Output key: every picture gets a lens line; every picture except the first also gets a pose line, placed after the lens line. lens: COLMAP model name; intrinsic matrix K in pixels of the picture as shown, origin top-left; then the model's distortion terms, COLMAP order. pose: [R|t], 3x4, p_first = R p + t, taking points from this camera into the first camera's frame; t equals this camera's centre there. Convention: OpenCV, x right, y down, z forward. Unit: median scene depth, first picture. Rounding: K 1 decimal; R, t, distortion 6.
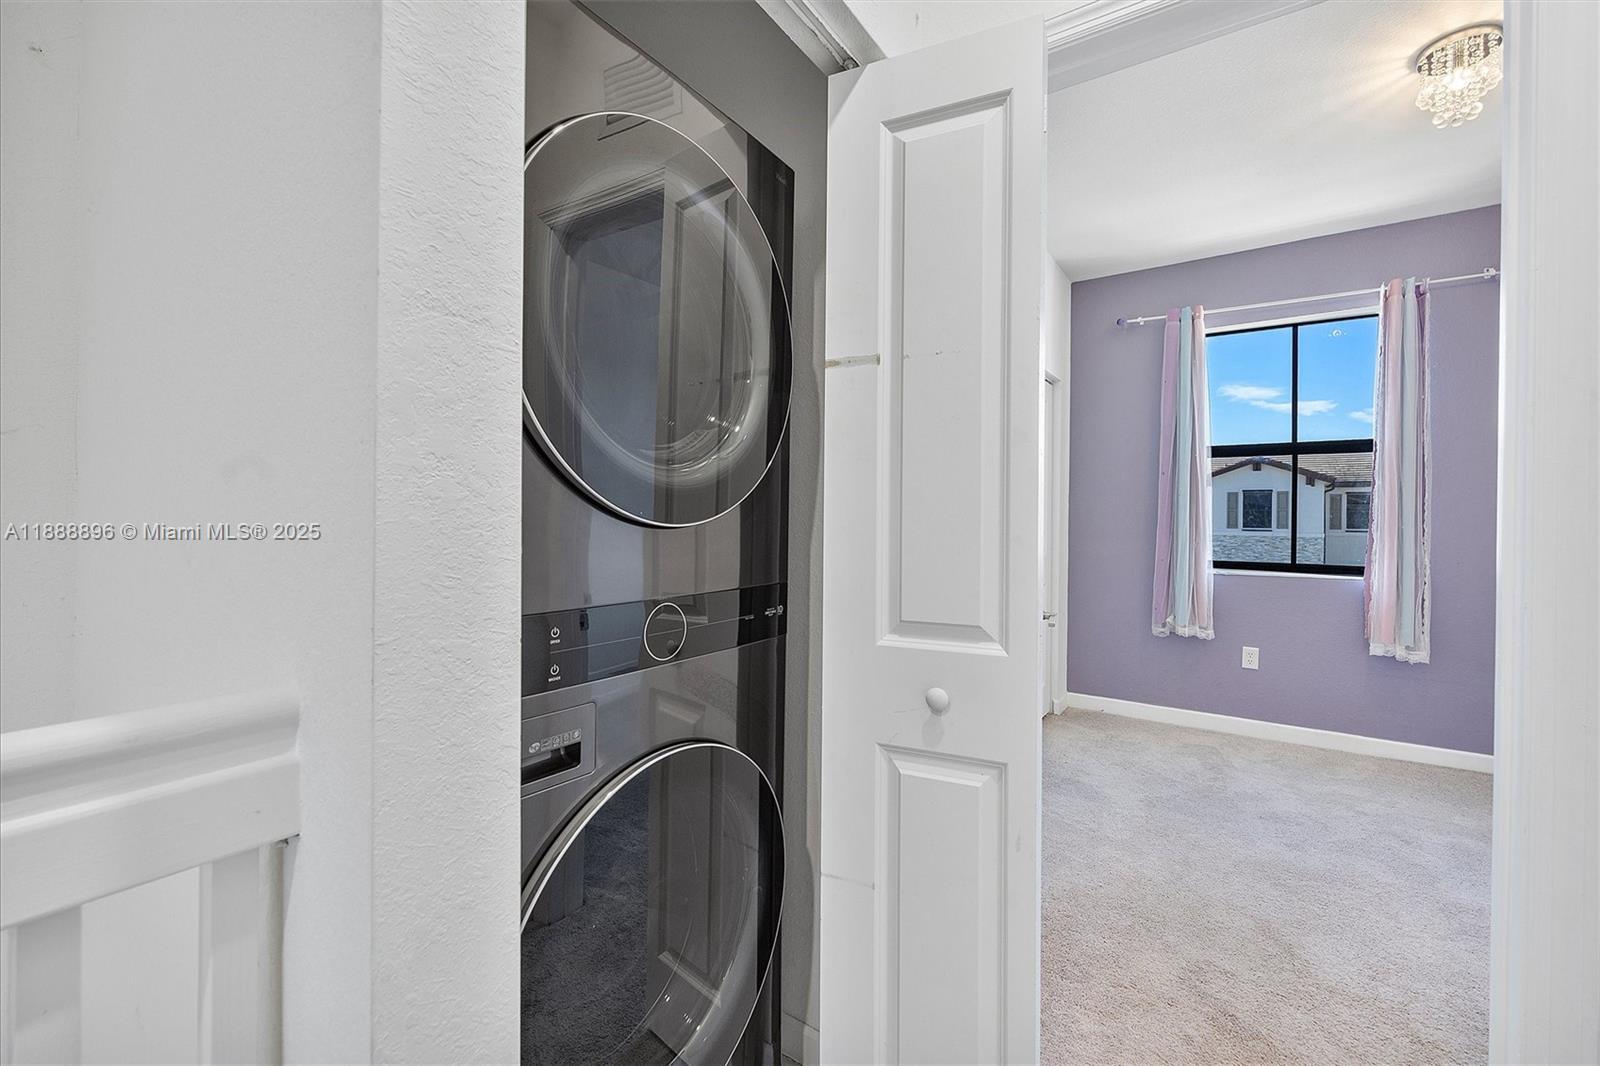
lens RADIAL K [[657.1, 0, 794.8], [0, 657.1, 510.7], [0, 0, 1]] dist [-0.002801, -0.000502]
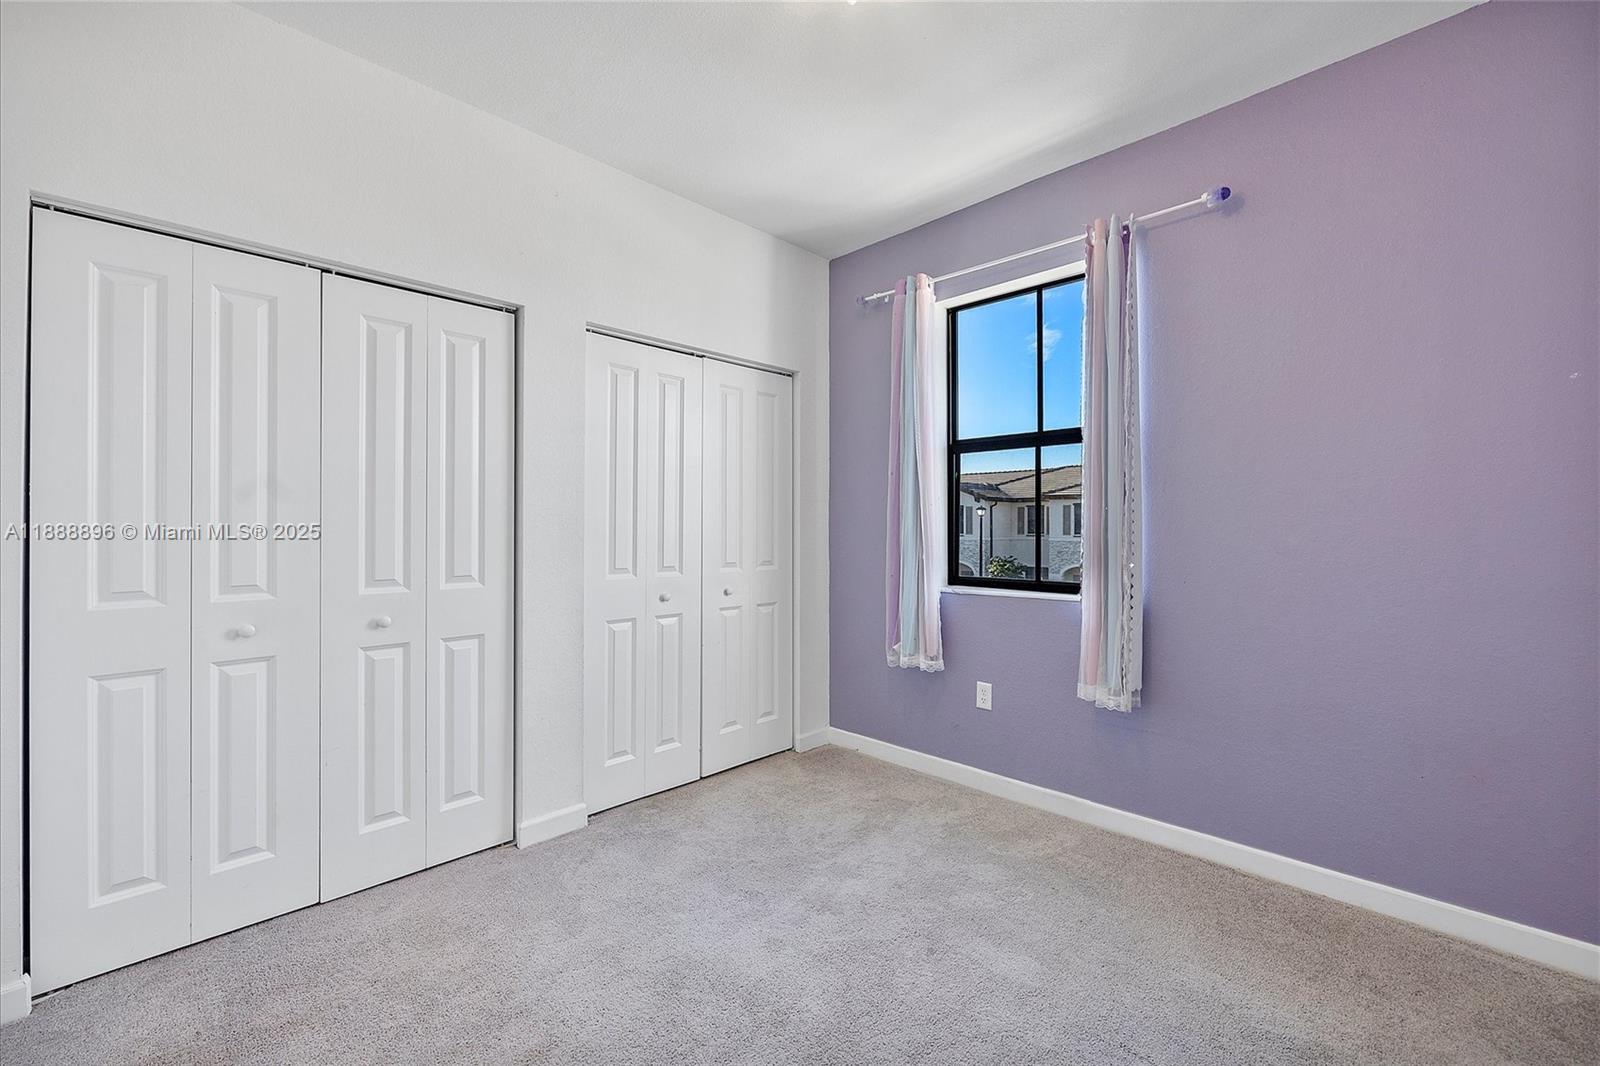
lens RADIAL K [[661.0, 0, 821.0], [0, 661.0, 514.3], [0, 0, 1]] dist [-0.000733, -0.000292]
pose [[0.986823, -0.007814, -0.161612, 0.633313], [0.006029, 0.999915, -0.011536, 0.005694], [0.161689, 0.010409, 0.986787, 0.148817]]
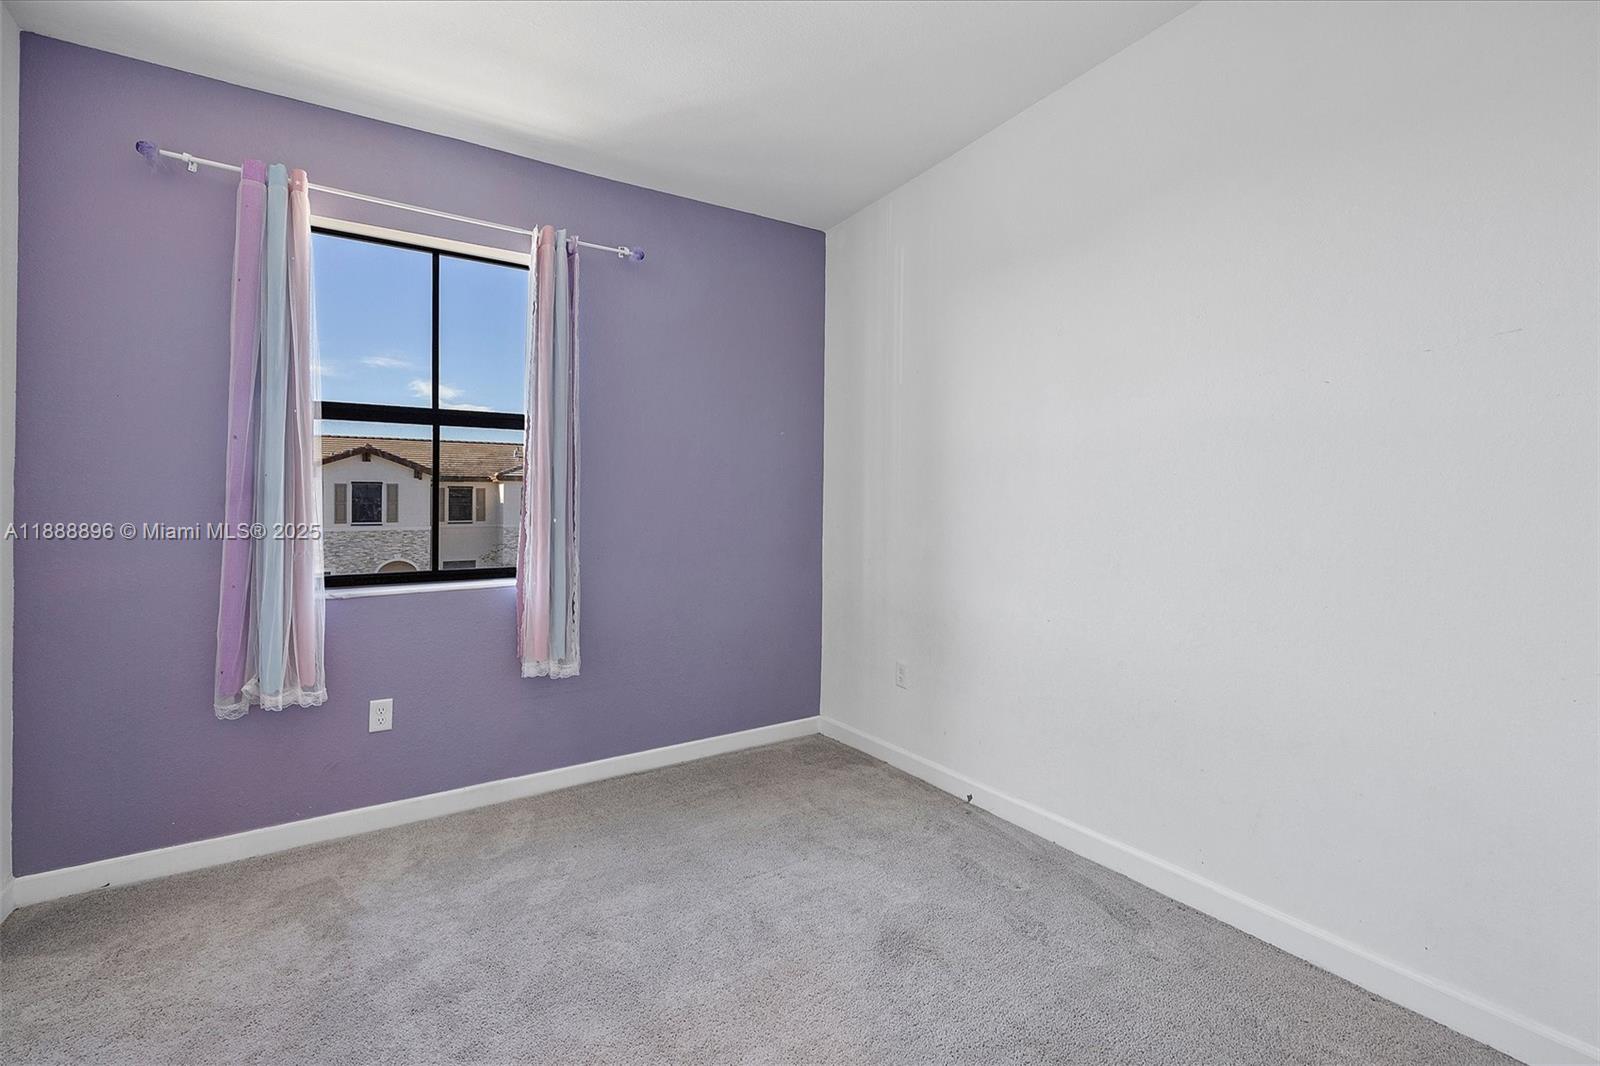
lens RADIAL K [[692.5, 0, 810.9], [0, 692.5, 506.4], [0, 0, 1]] dist [-0.002735, -0.000017]
pose [[0.374292, -0.004030, 0.927302, 0.192819], [0.000863, 0.999992, 0.003998, 0.003219], [-0.927310, -0.000696, 0.374293, 0.312614]]
